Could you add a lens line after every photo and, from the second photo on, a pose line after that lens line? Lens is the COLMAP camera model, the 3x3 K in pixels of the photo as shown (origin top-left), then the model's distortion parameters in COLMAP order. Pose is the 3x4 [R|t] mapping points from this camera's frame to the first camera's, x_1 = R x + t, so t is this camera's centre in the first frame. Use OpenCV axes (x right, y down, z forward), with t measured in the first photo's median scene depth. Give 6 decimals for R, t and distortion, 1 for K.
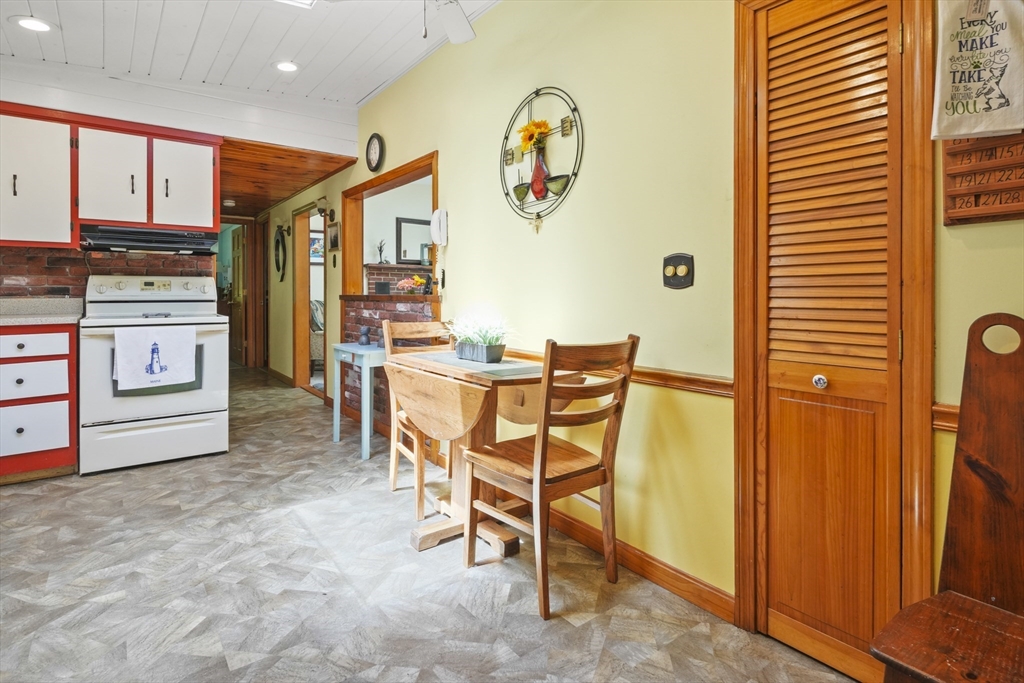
lens RADIAL K [[518.3, 0, 515.7], [0, 518.3, 307.3], [0, 0, 1]] dist [0.001289, 0.001159]
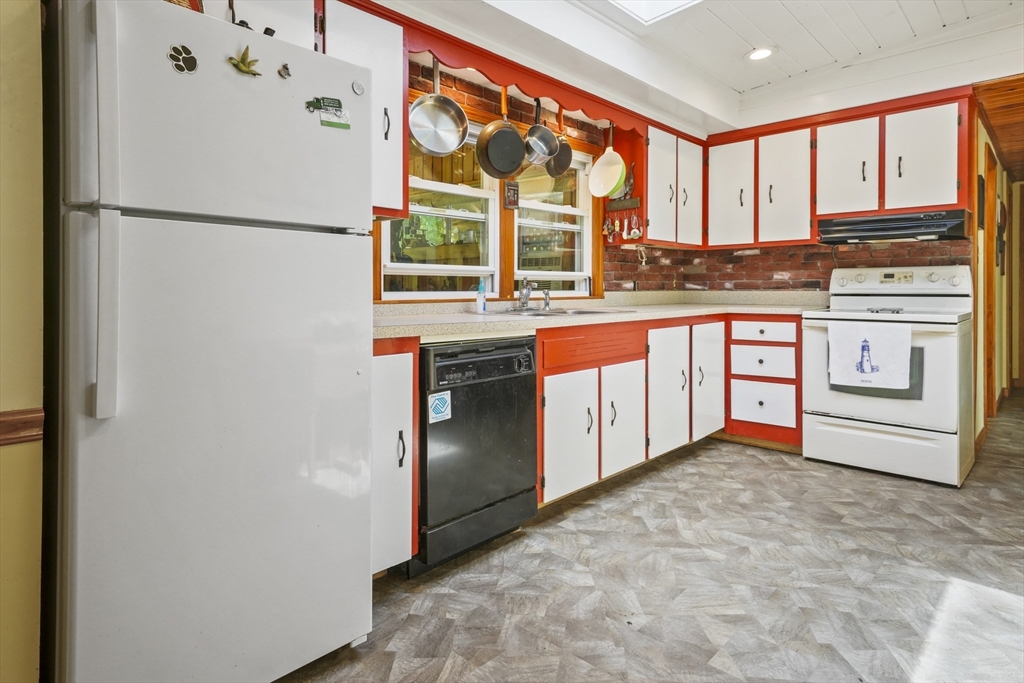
lens RADIAL K [[583.0, 0, 514.4], [0, 583.0, 306.6], [0, 0, 1]] dist [0.018858, -0.000304]
pose [[0.169800, 0.032667, -0.984937, 0.245033], [-0.024405, 0.999283, 0.028935, -0.006009], [0.985176, 0.019125, 0.170475, 0.215487]]
